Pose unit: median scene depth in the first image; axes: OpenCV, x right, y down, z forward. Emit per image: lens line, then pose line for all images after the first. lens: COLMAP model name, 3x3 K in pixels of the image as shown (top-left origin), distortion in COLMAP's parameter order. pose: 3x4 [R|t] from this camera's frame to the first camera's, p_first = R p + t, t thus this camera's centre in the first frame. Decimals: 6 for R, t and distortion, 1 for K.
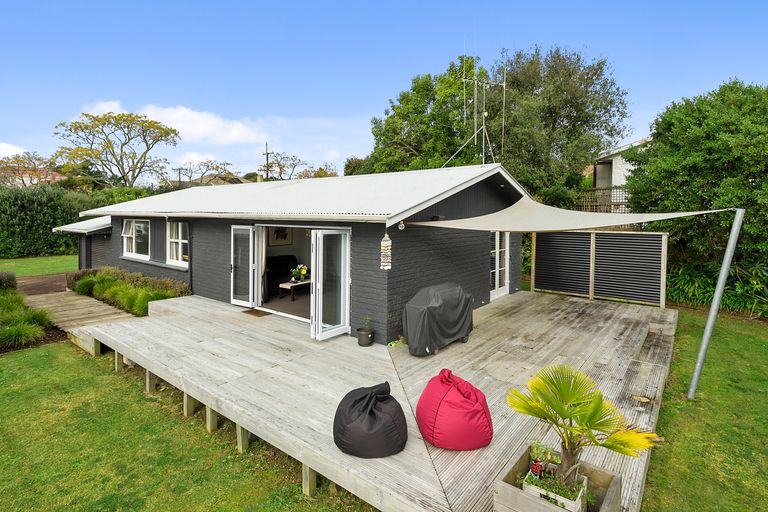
lens RADIAL K [[400.9, 0, 382.2], [0, 400.9, 216.9], [0, 0, 1]] dist [0.000164, 0.000220]
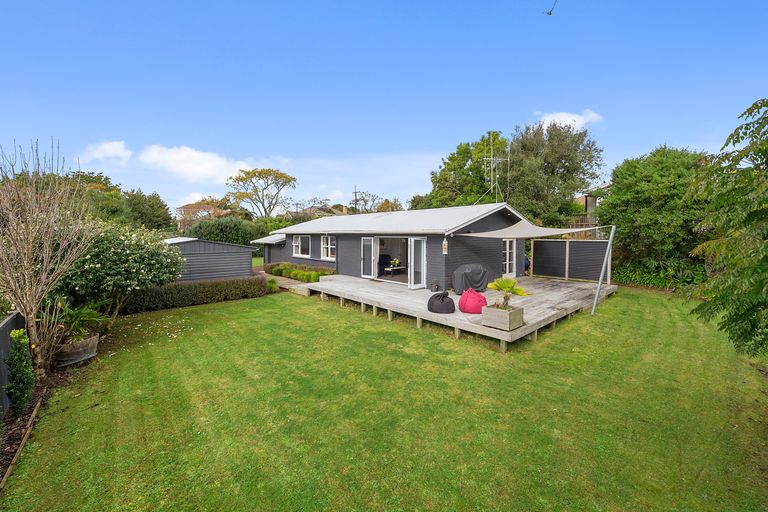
lens RADIAL K [[316.9, 0, 372.7], [0, 316.9, 241.5], [0, 0, 1]] dist [0.000453, -0.000038]
pose [[0.982742, -0.002761, -0.184959, -0.031337], [0.005821, 0.999855, 0.016007, 0.014835], [0.184888, -0.016808, 0.982616, -0.431453]]
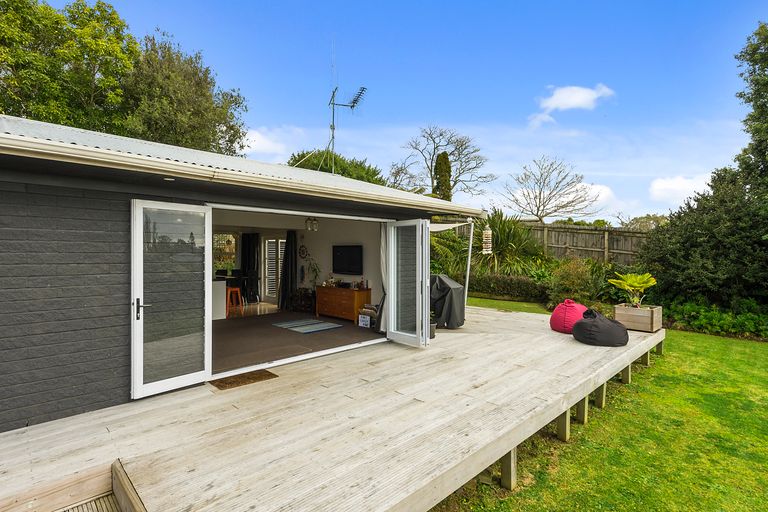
lens RADIAL K [[382.5, 0, 384.0], [0, 382.5, 256.0], [0, 0, 1]] dist [0.000455, 0.000026]
pose [[0.133340, -0.013837, 0.990974, -0.607487], [0.008852, 0.999879, 0.012770, 0.062116], [-0.991031, 0.007069, 0.133446, 0.599124]]
